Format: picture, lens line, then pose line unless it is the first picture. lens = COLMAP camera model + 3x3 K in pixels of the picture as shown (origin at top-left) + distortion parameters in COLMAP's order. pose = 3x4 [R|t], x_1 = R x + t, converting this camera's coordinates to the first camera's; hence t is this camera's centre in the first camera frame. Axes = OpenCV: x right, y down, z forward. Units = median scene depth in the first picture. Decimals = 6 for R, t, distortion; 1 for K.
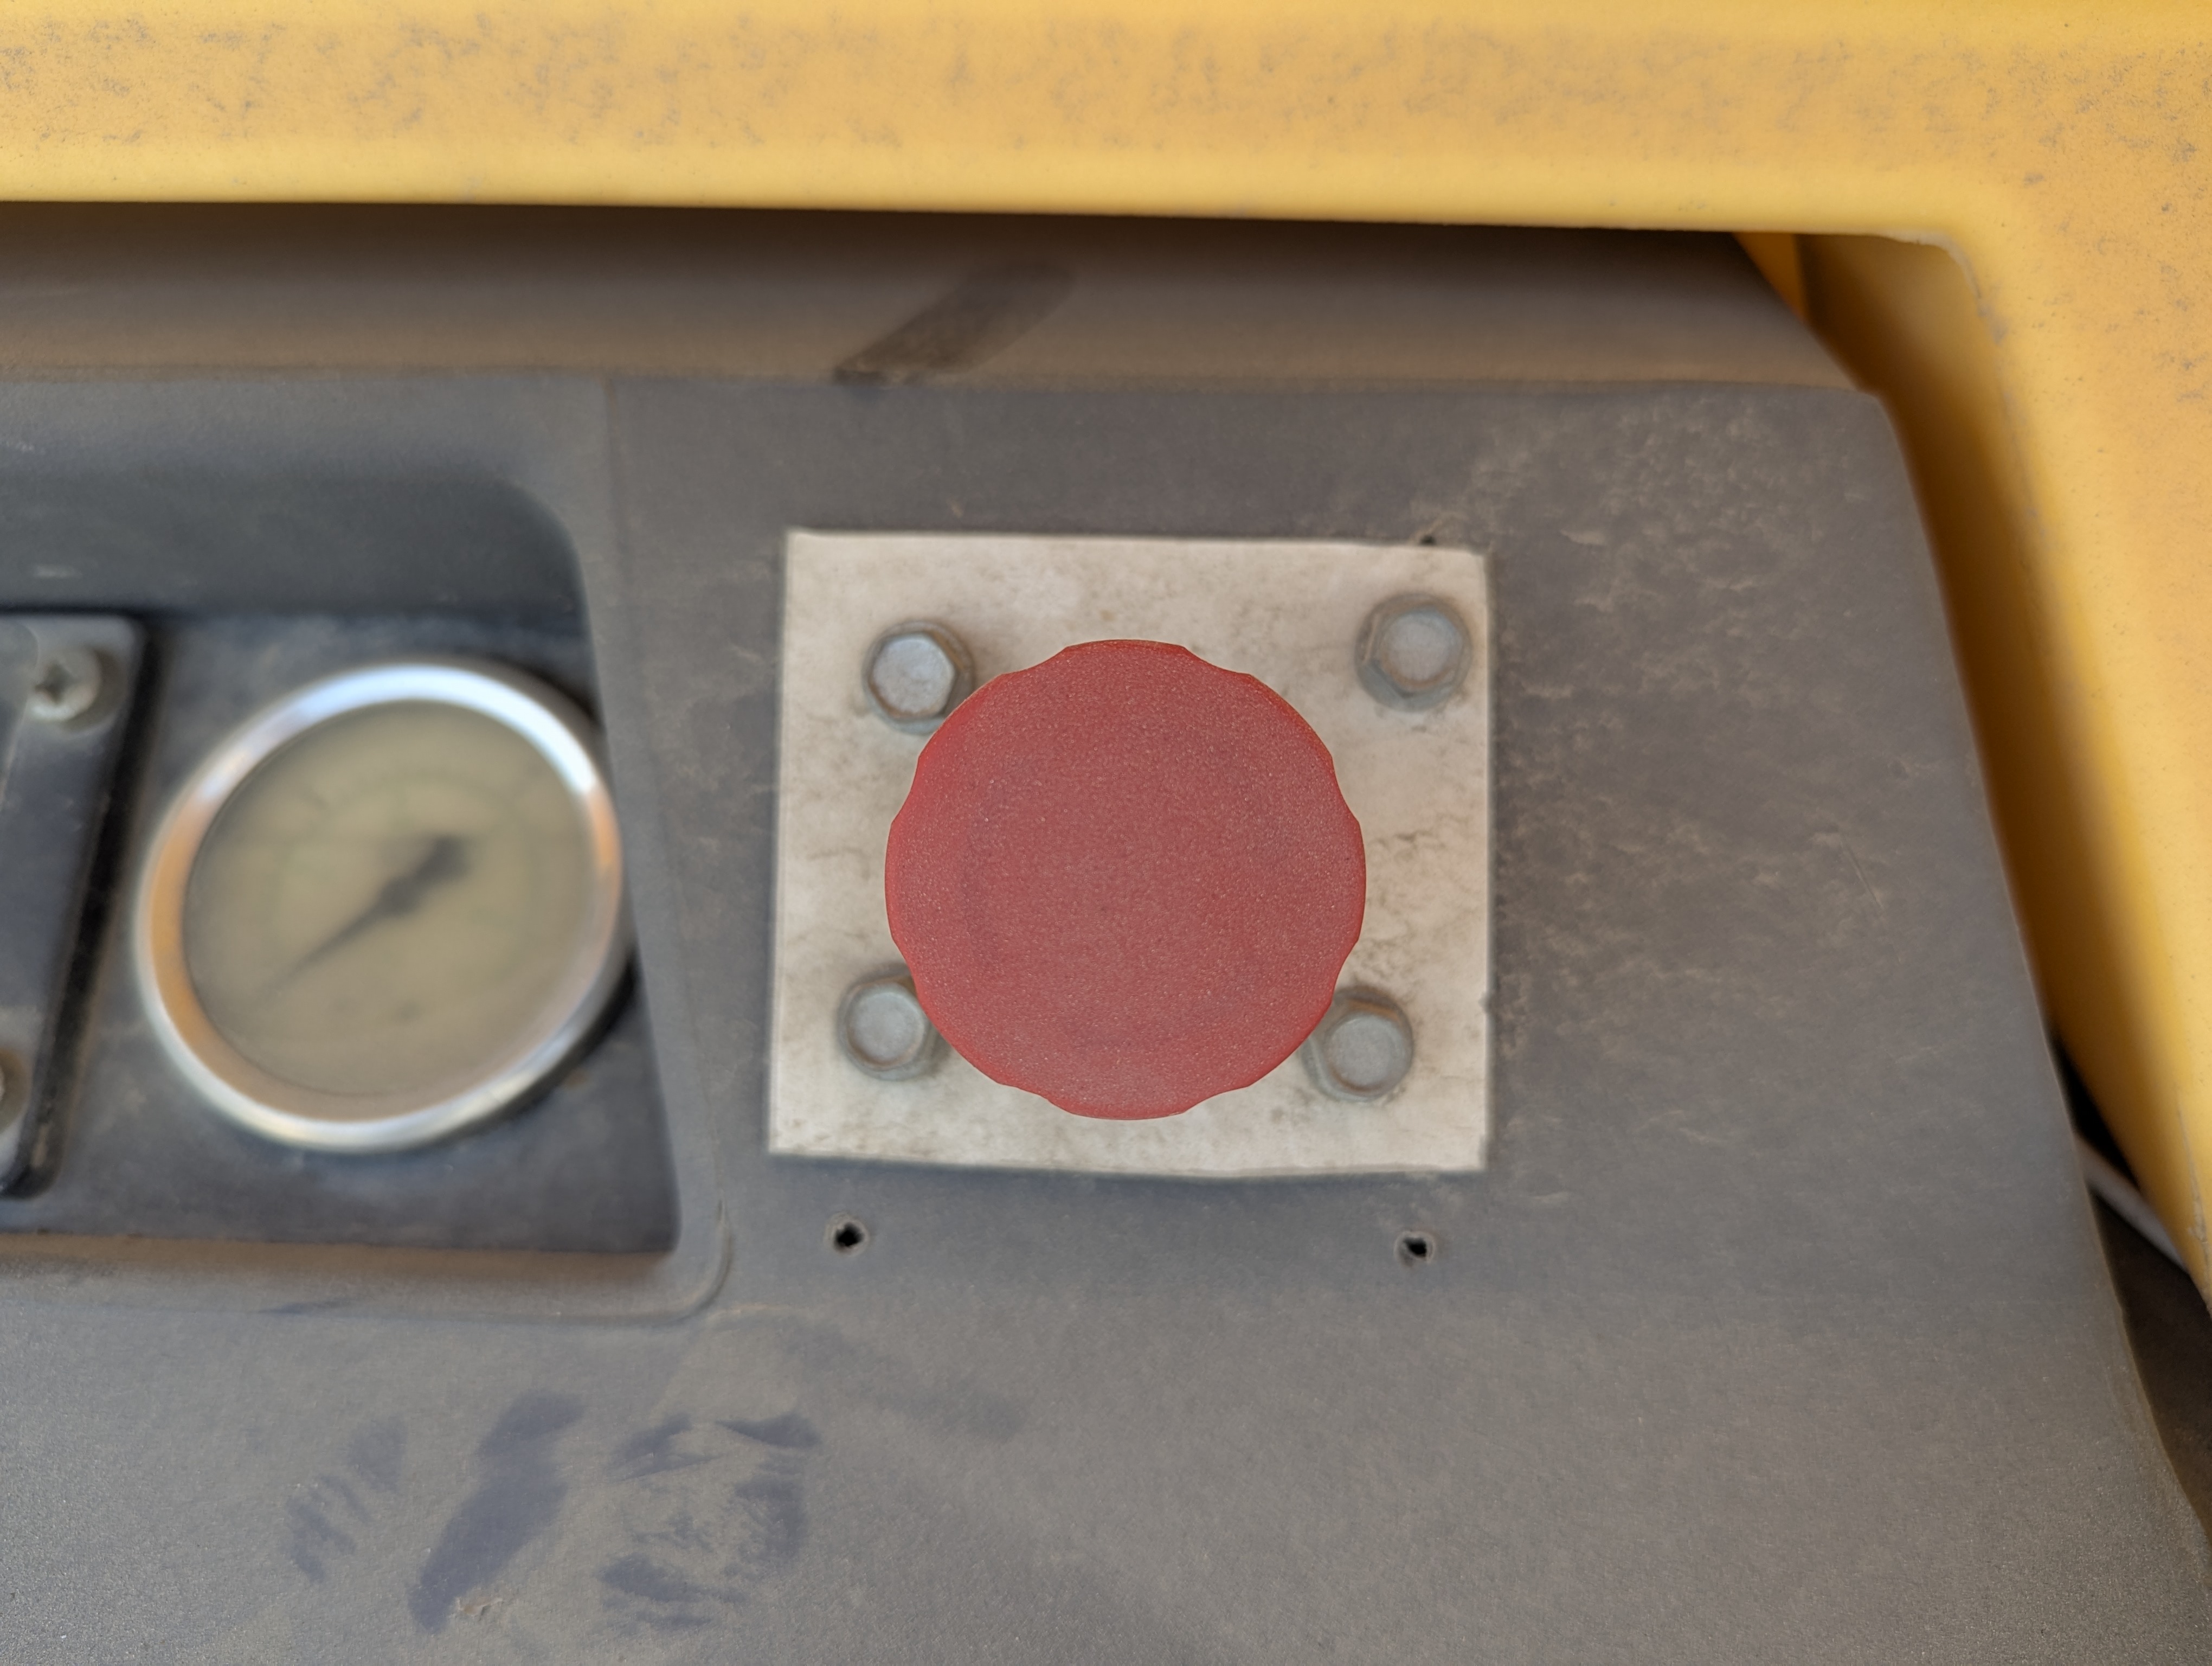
lens RADIAL K [[1580.3, 0, 1105.8], [0, 1580.3, 831.6], [0, 0, 1]] dist [0.048524, -0.052460]
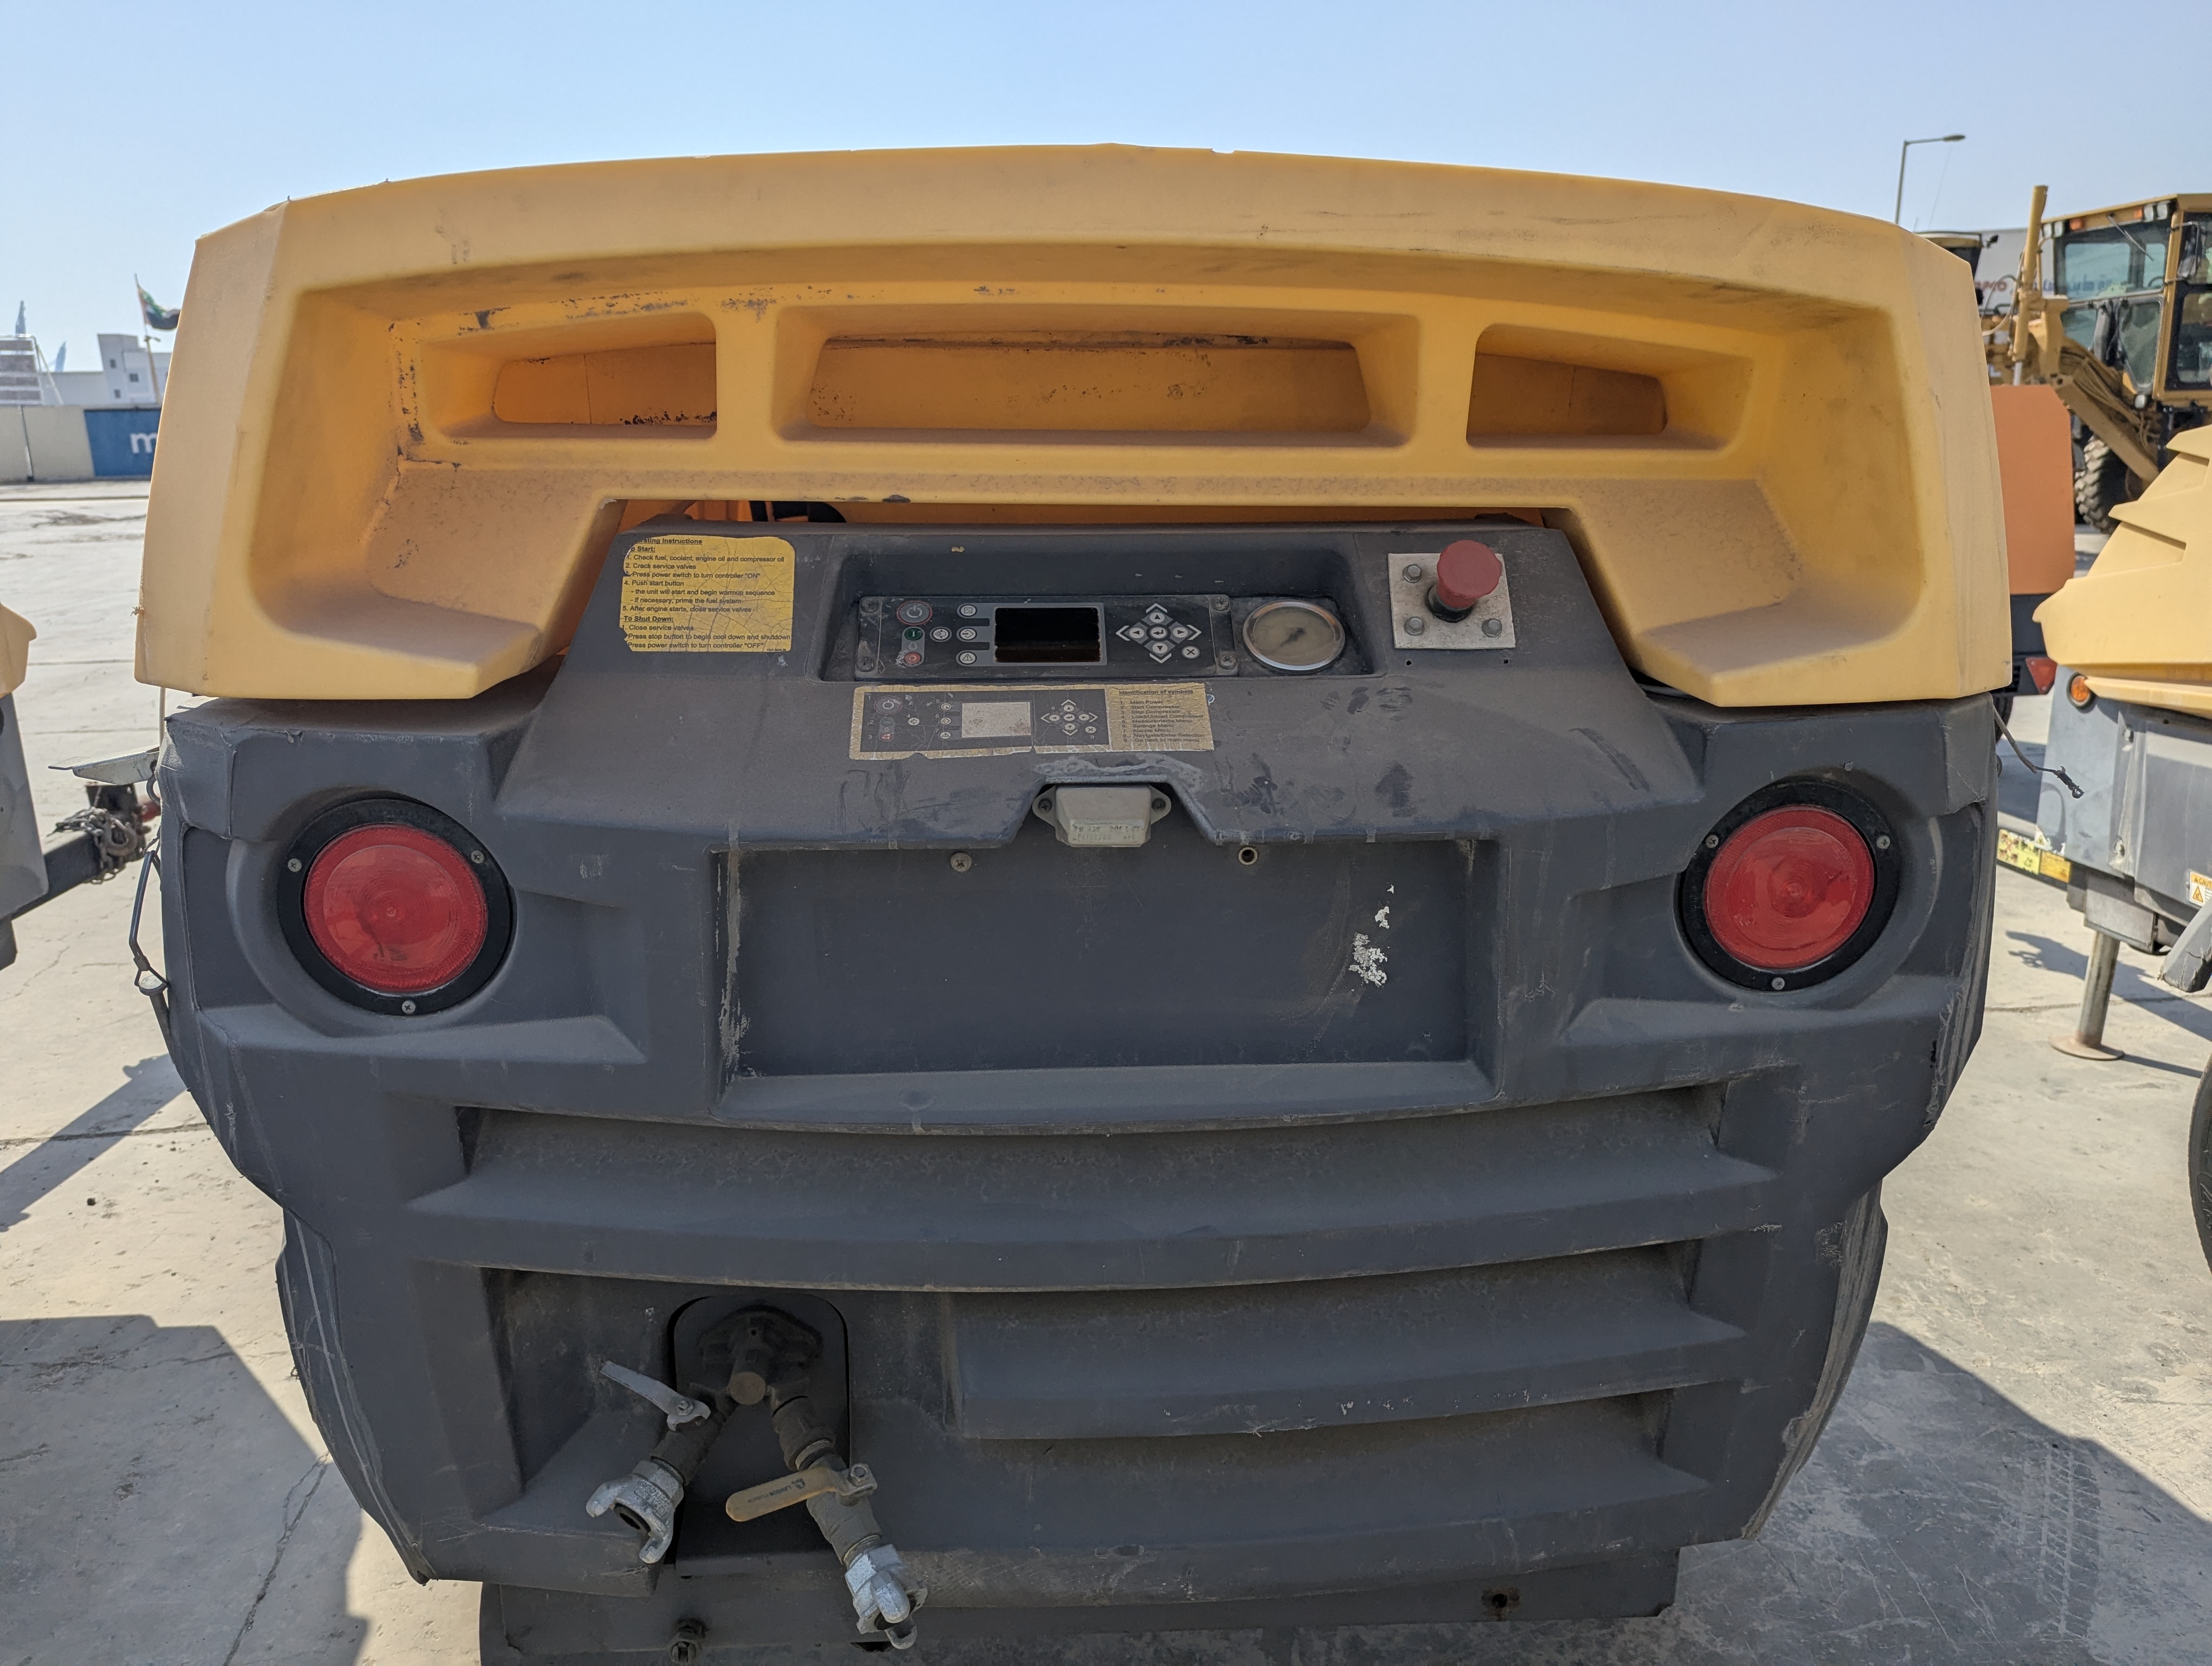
lens RADIAL K [[1580.3, 0, 1108.0], [0, 1580.3, 833.5], [0, 0, 1]] dist [0.048524, -0.052460]
pose [[0.996610, -0.025404, 0.078254, -1.747549], [0.049074, 0.946966, -0.317566, 2.662031], [-0.066036, 0.320329, 0.945002, -4.242051]]
